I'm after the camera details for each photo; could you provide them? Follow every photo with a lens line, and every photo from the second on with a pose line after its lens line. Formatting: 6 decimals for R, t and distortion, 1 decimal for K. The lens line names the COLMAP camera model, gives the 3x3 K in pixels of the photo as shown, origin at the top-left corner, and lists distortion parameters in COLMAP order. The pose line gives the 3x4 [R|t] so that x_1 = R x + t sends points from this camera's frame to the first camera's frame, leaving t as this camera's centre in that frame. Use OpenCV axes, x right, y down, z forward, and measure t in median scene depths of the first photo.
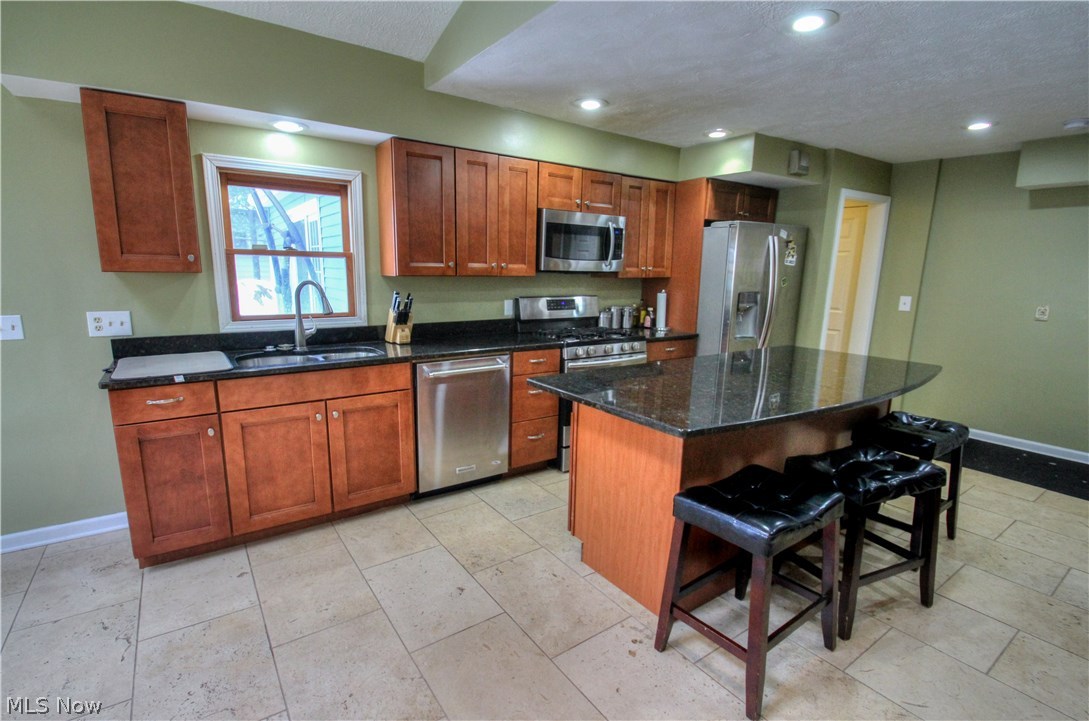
lens RADIAL K [[520.6, 0, 543.3], [0, 520.6, 366.3], [0, 0, 1]] dist [0.000561, 0.000165]
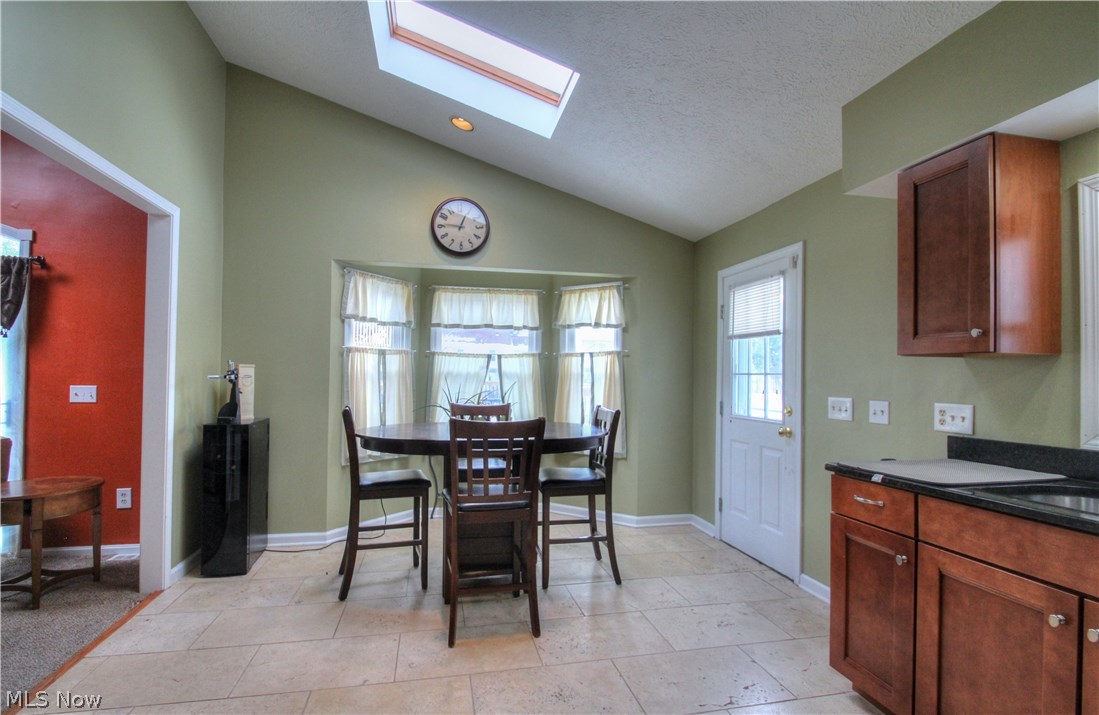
lens RADIAL K [[522.0, 0, 537.0], [0, 522.0, 371.4], [0, 0, 1]] dist [-0.003048, -0.000532]
pose [[-0.414733, -0.034987, -0.909270, 0.242485], [-0.189614, 0.980648, 0.048752, -0.069840], [0.889968, 0.192629, -0.413341, 0.734185]]
